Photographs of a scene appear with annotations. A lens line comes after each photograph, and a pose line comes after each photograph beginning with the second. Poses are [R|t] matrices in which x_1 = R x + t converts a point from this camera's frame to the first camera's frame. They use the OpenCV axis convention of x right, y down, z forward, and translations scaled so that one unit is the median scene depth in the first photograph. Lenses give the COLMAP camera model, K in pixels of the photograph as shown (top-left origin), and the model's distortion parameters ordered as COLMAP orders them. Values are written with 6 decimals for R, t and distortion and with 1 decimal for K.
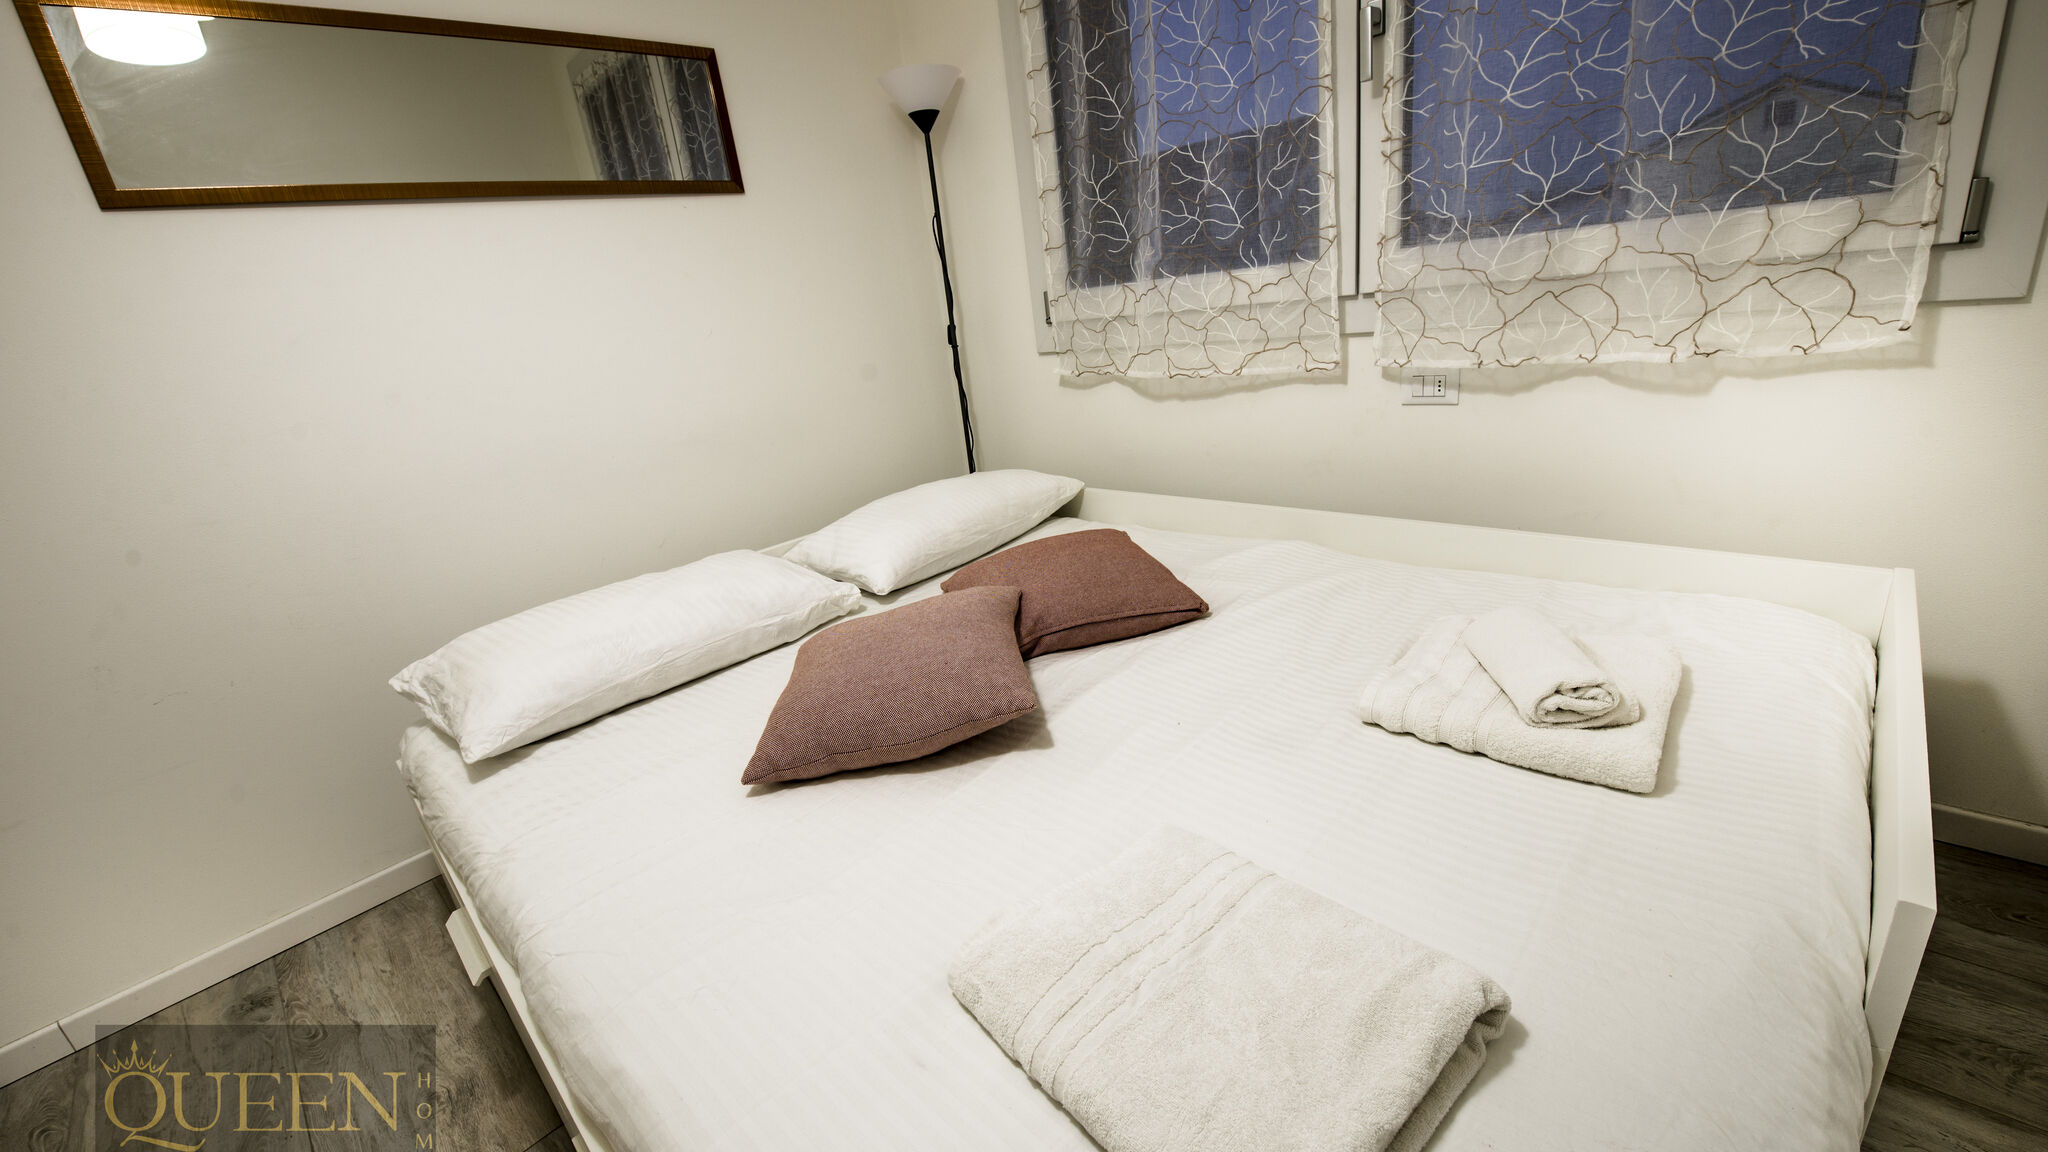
lens RADIAL K [[808.2, 0, 1025.0], [0, 808.2, 575.8], [0, 0, 1]] dist [-0.019015, -0.001868]
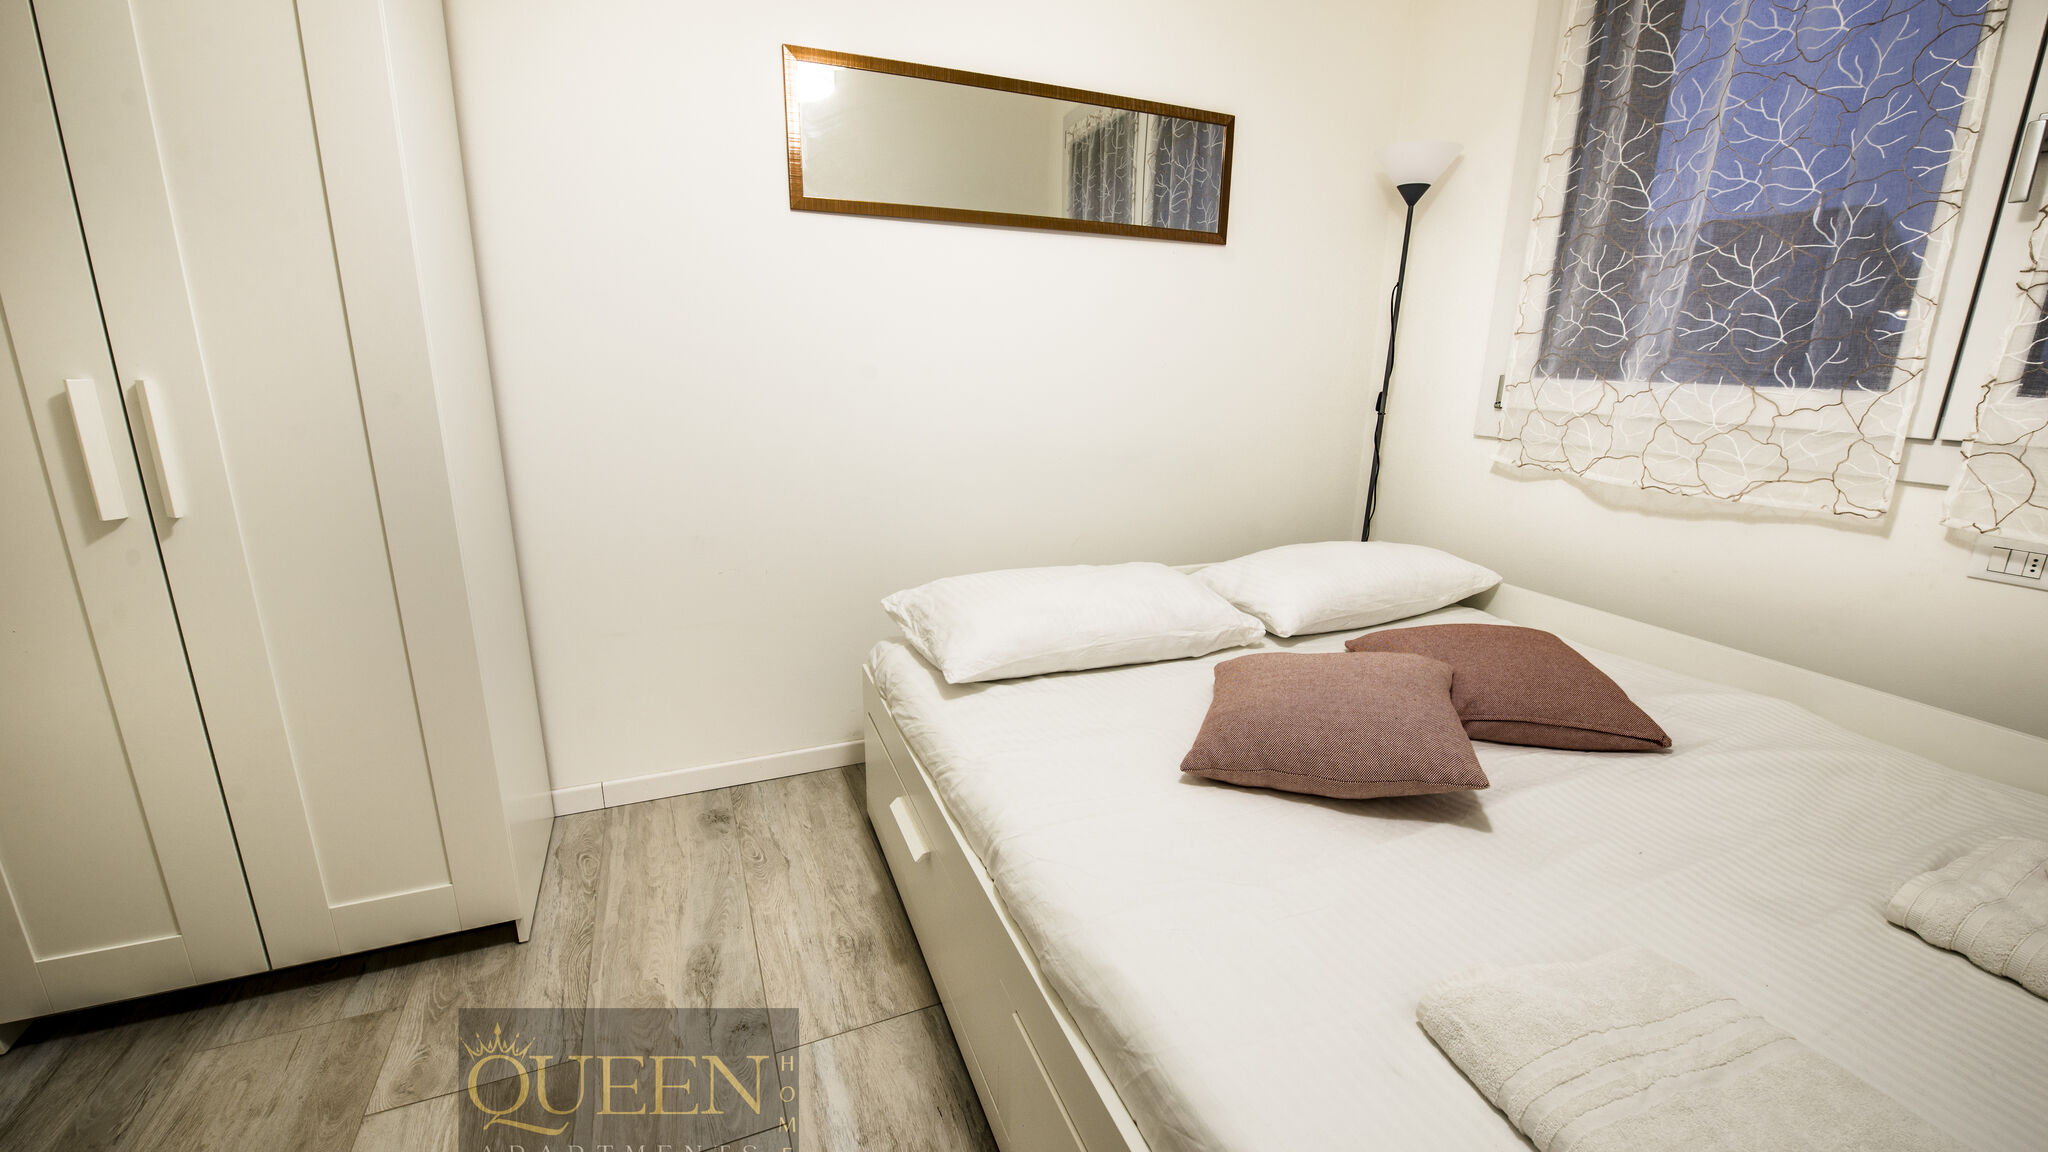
lens RADIAL K [[808.2, 0, 1024.6], [0, 808.2, 577.4], [0, 0, 1]] dist [-0.019015, -0.001868]
pose [[0.909246, 0.235346, -0.343342, -0.147818], [-0.252249, 0.967651, -0.004728, 0.040289], [0.331123, 0.090907, 0.939198, -0.089765]]
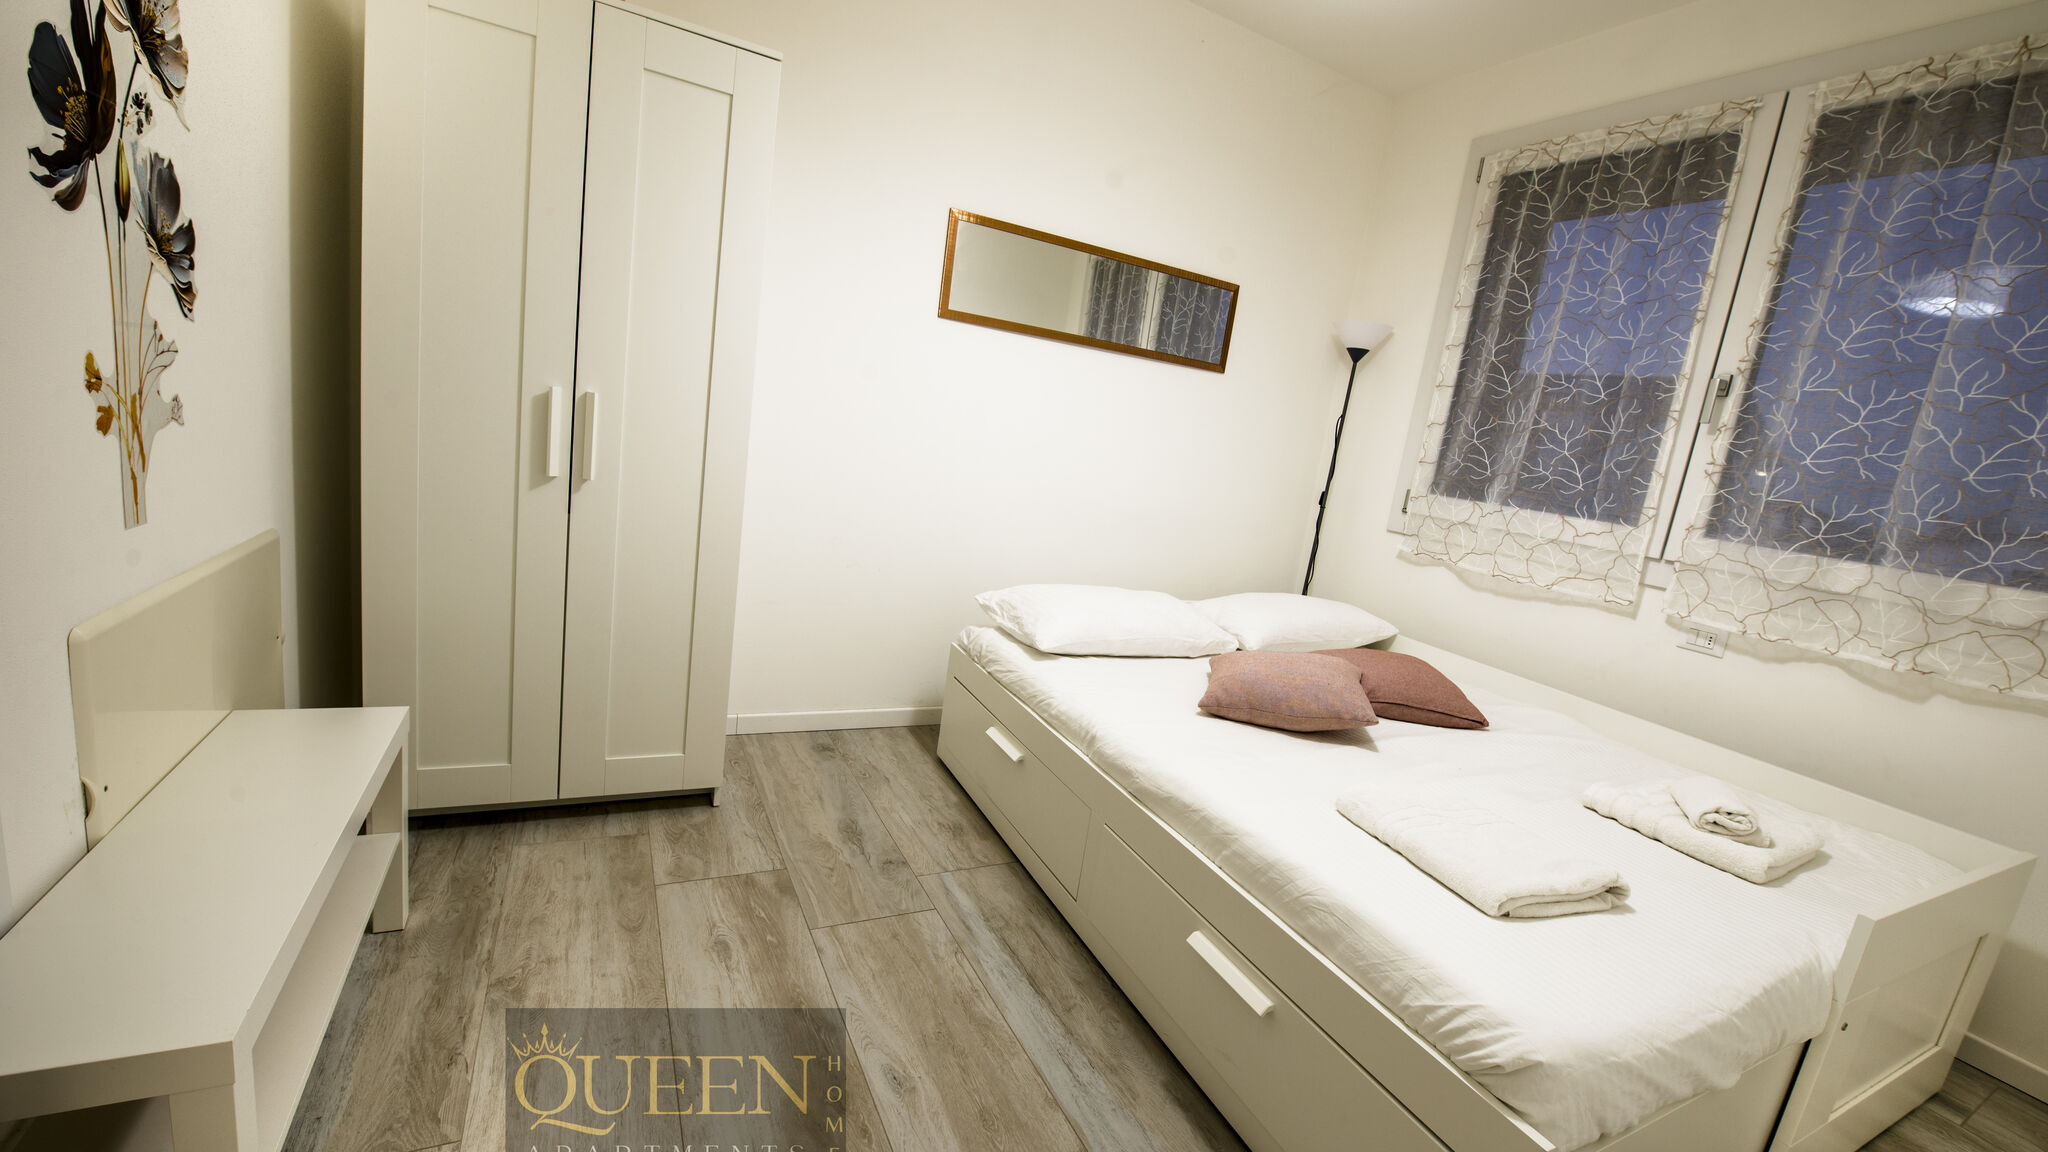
lens RADIAL K [[808.2, 0, 1022.4], [0, 808.2, 577.3], [0, 0, 1]] dist [-0.019015, -0.001868]
pose [[0.907888, 0.307963, -0.284424, -0.184166], [-0.347502, 0.932363, -0.099709, 0.198809], [0.234480, 0.189362, 0.953499, -0.564158]]
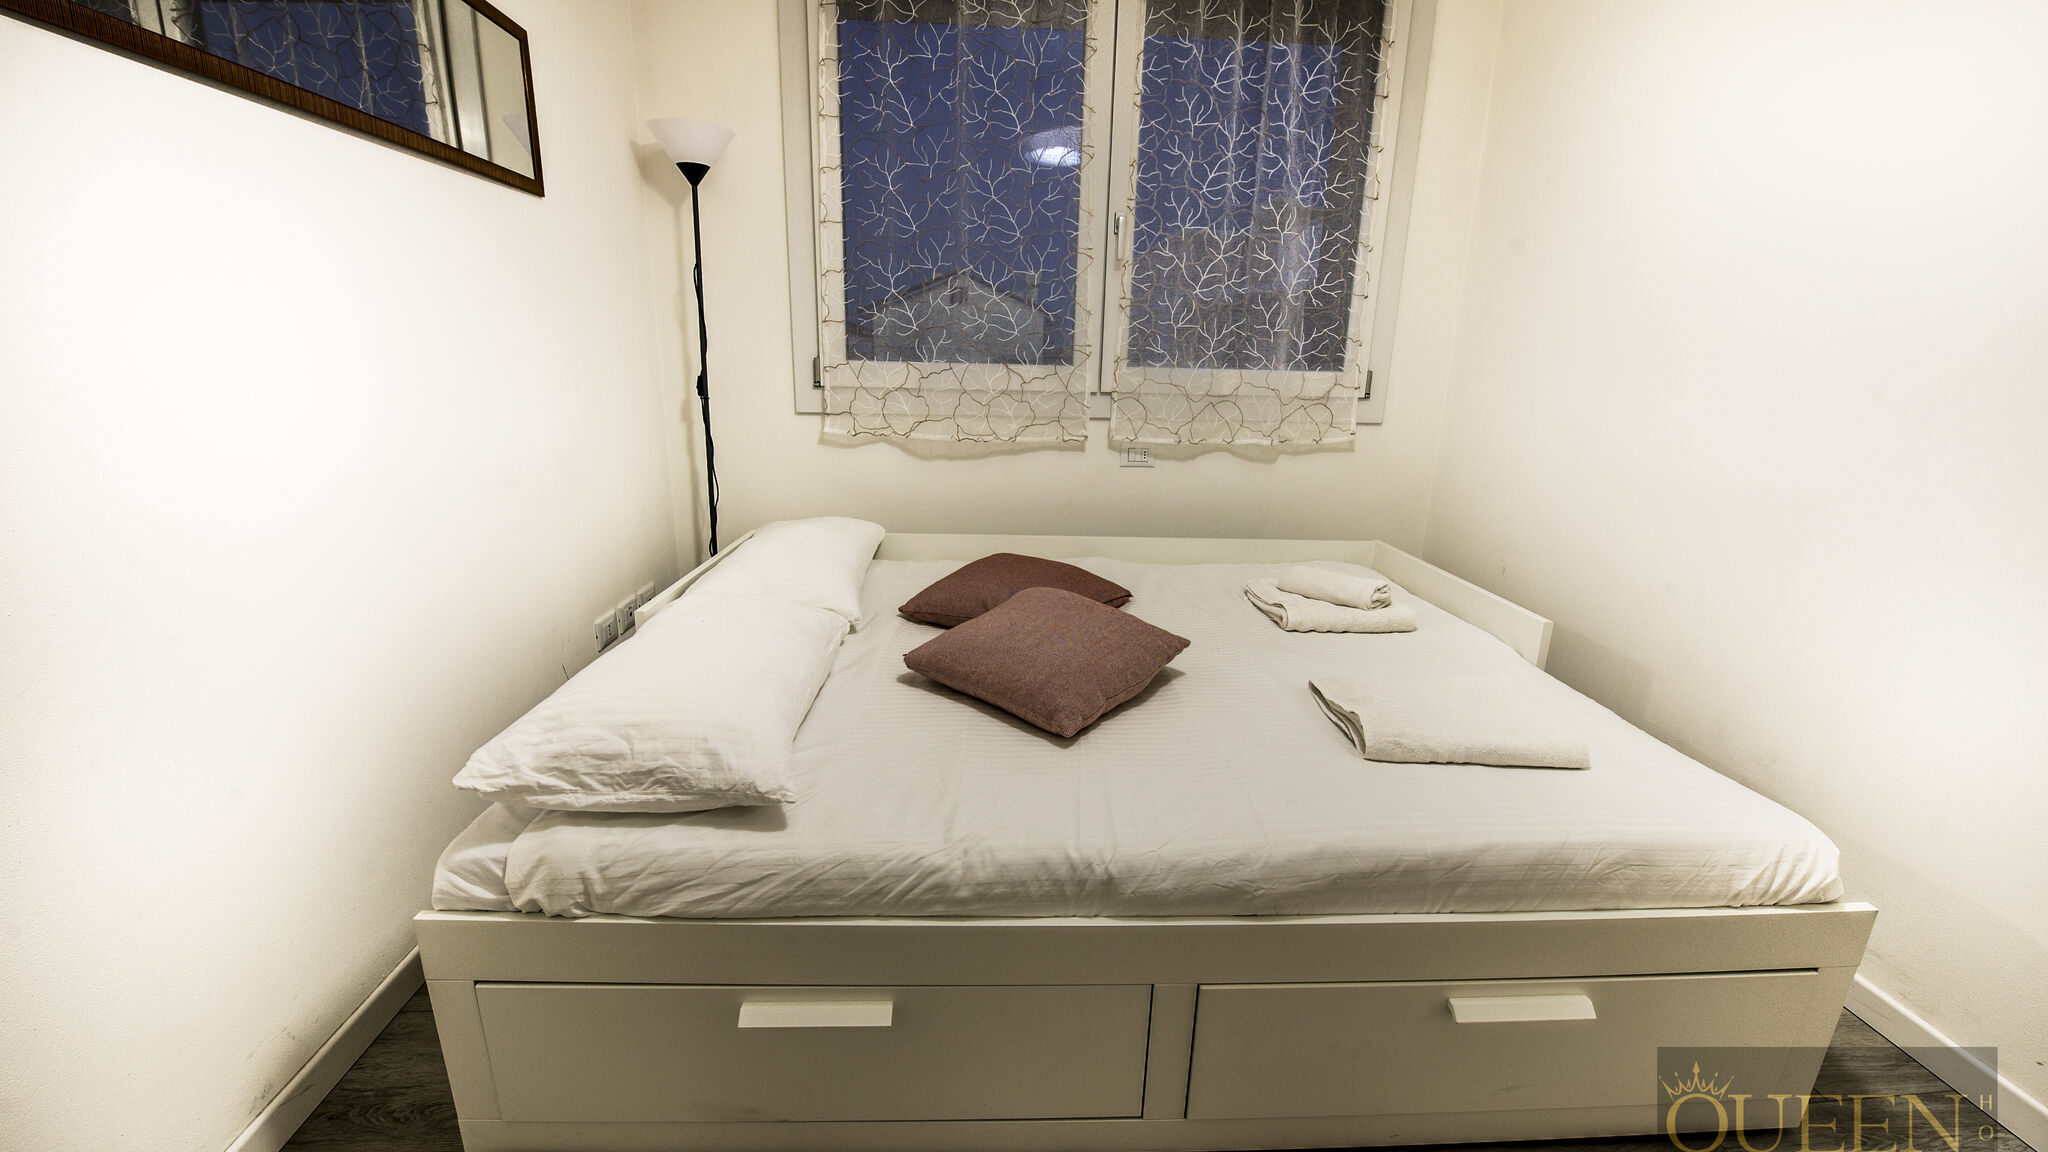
lens RADIAL K [[808.2, 0, 1030.2], [0, 808.2, 577.8], [0, 0, 1]] dist [-0.019015, -0.001868]
pose [[0.674466, -0.056716, 0.736125, -0.817797], [0.139291, 0.988915, -0.051431, 0.052058], [-0.725048, 0.137224, 0.674889, 0.129385]]
